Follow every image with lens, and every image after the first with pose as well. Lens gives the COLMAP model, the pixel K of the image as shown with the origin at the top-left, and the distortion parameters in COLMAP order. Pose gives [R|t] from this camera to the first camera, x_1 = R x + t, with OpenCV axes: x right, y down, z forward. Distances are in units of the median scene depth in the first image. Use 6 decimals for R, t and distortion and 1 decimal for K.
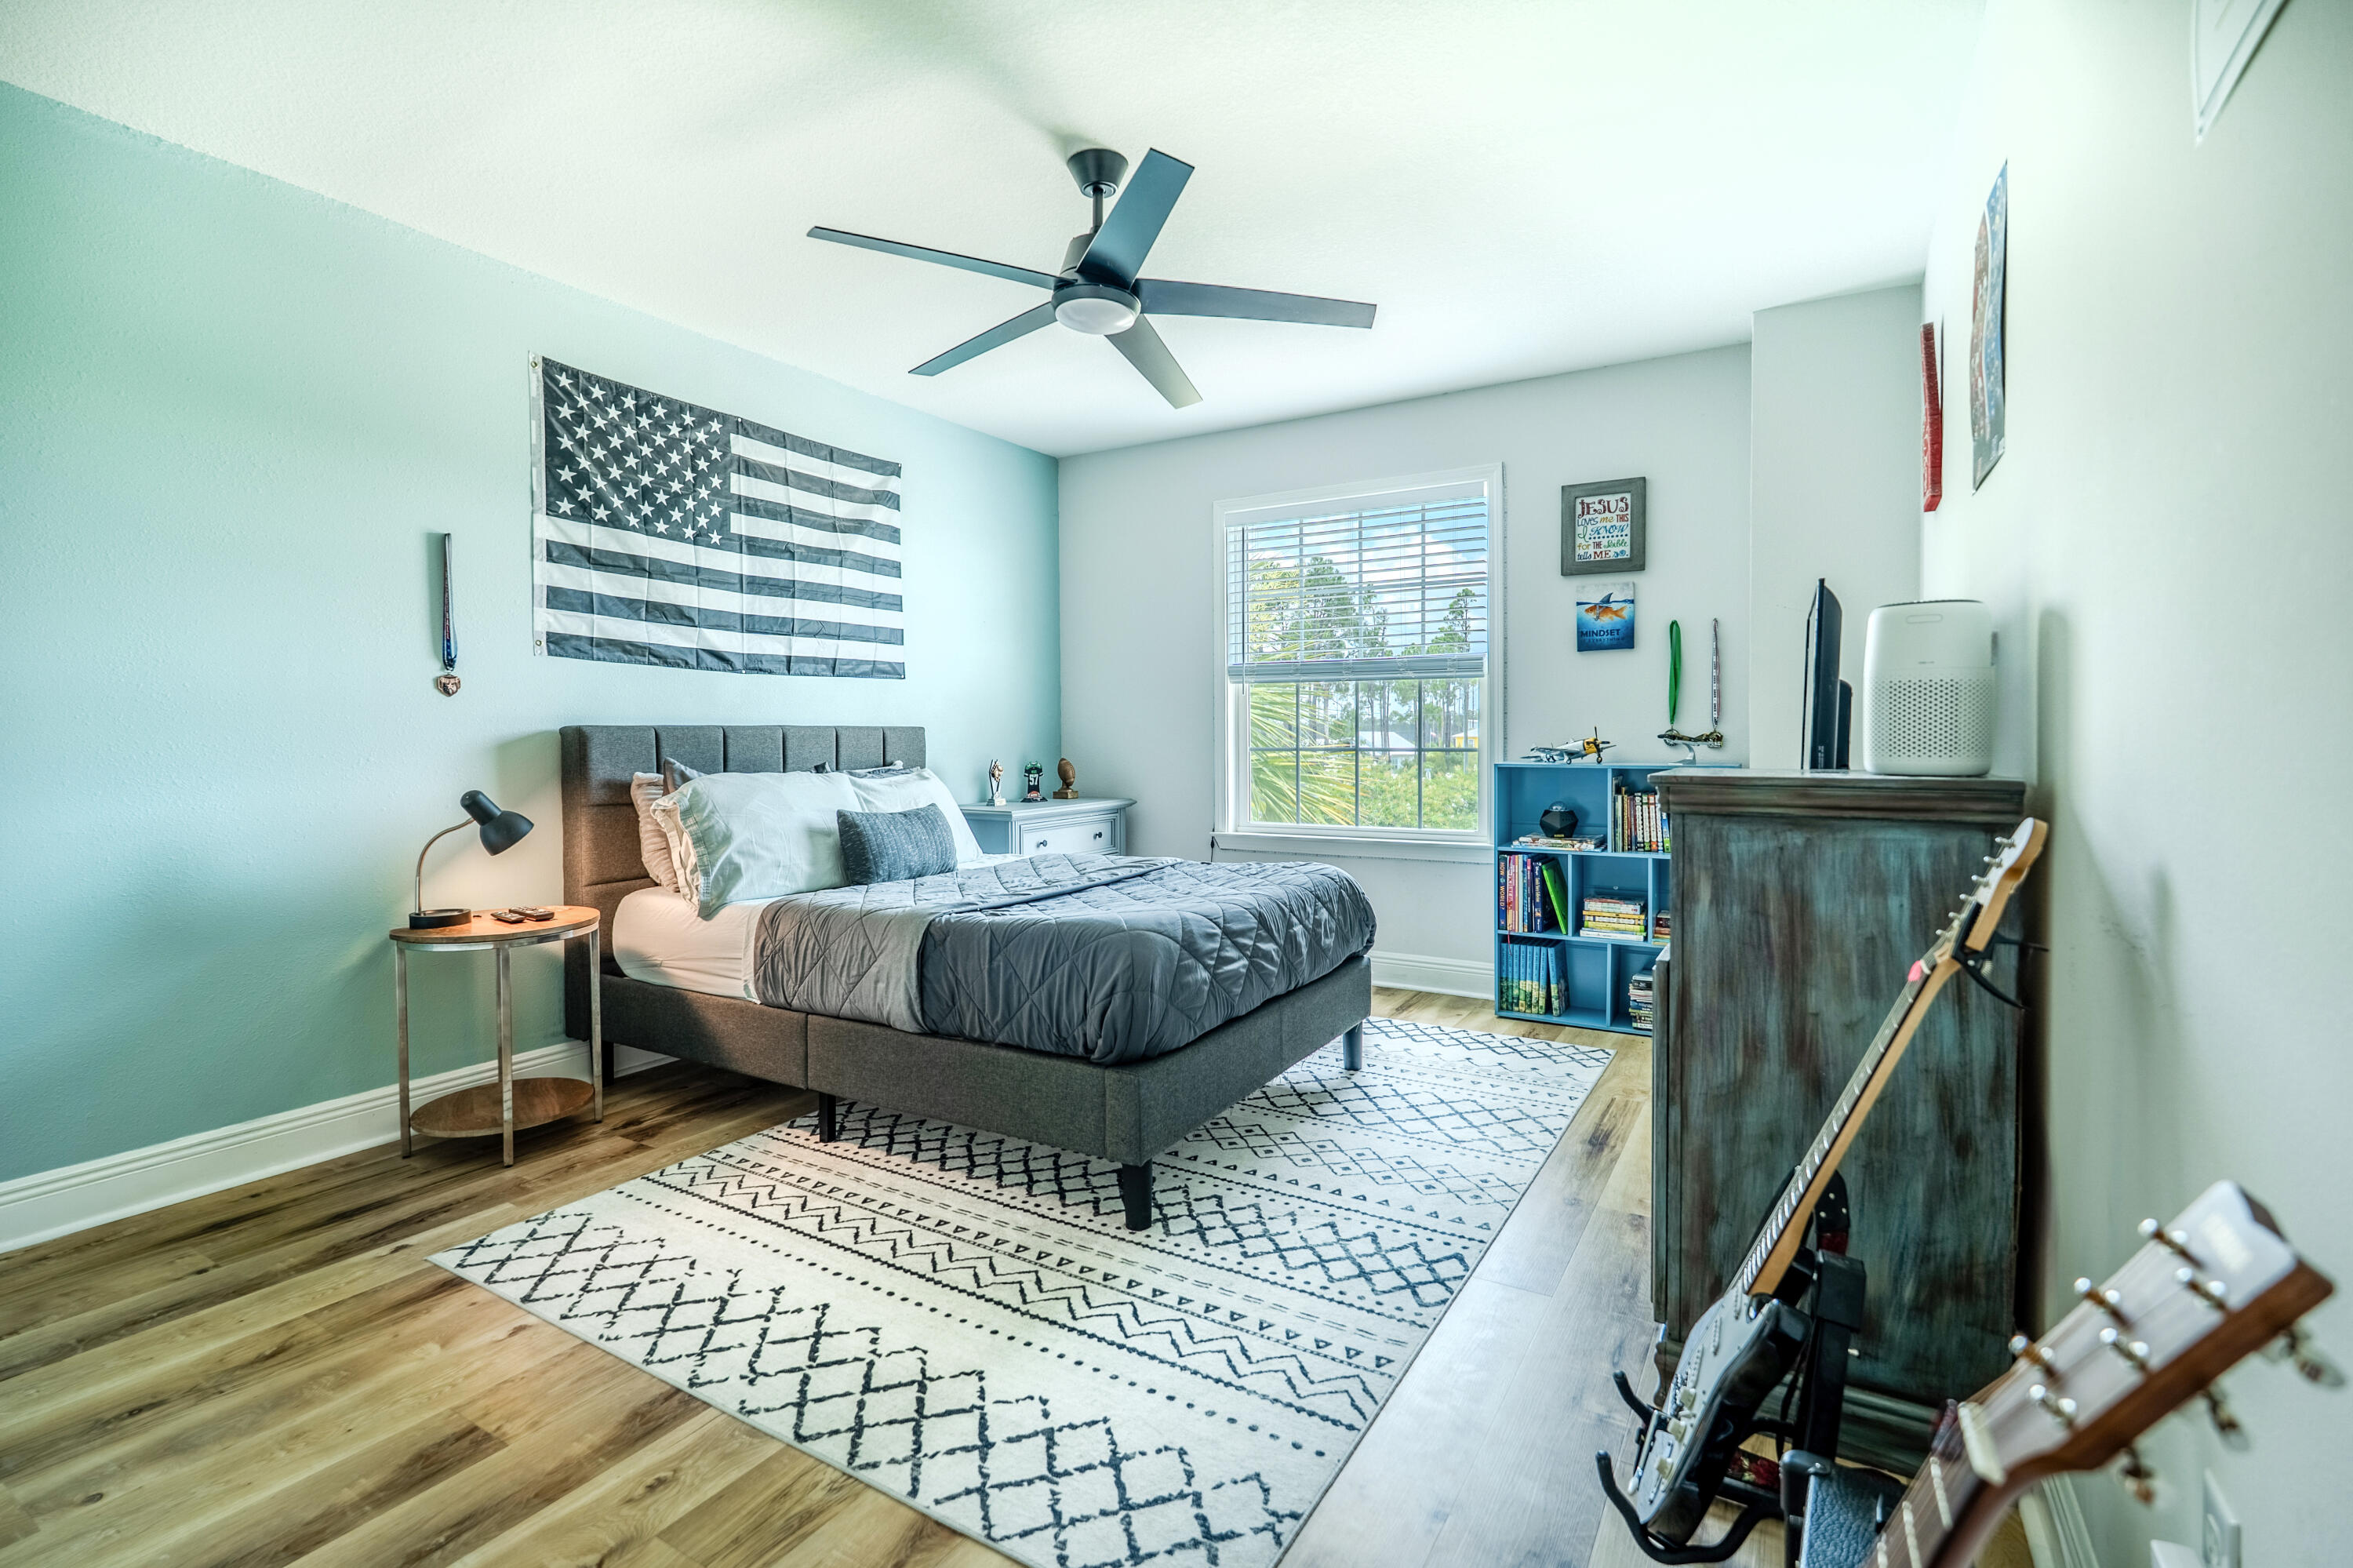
lens RADIAL K [[1067.6, 0, 1174.9], [0, 1067.6, 734.8], [0, 0, 1]] dist [-0.001525, -0.000357]
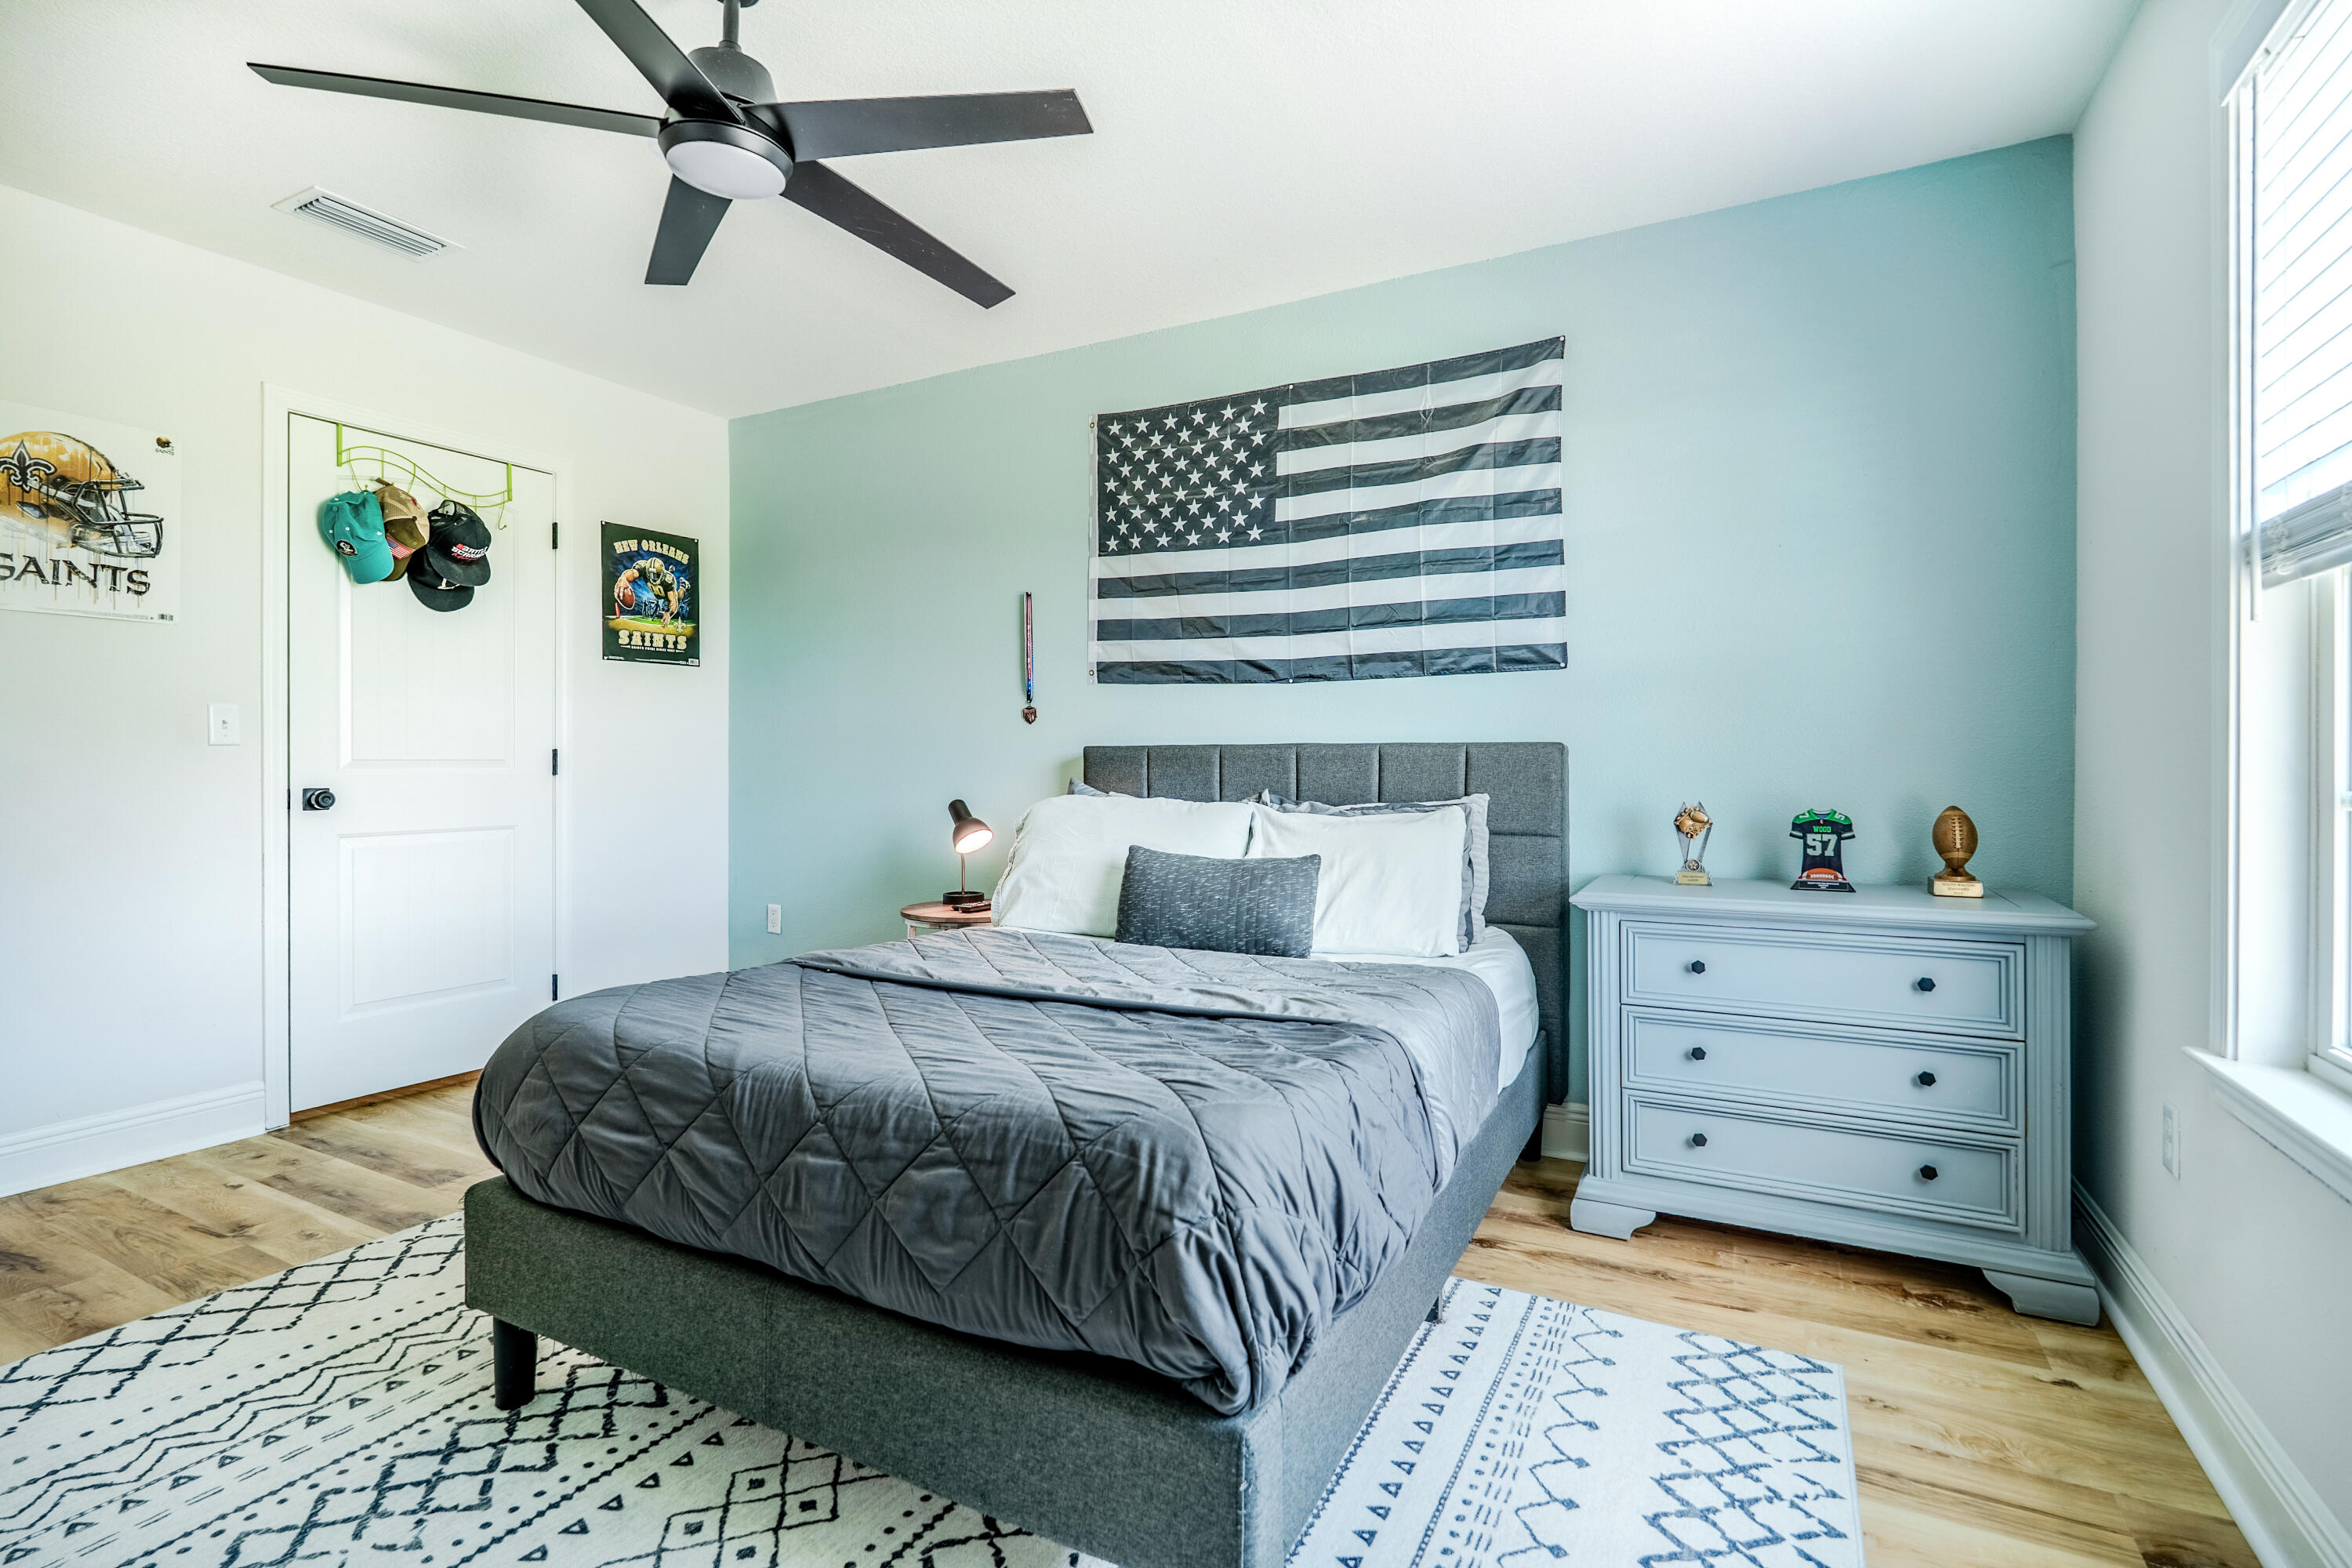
lens RADIAL K [[1092.0, 0, 1173.7], [0, 1092.0, 754.9], [0, 0, 1]] dist [-0.000551, -0.001188]
pose [[0.048146, -0.001371, -0.998839, 0.523643], [-0.000860, 0.999999, -0.001415, 0.001466], [0.998840, 0.000927, 0.048145, 0.980700]]
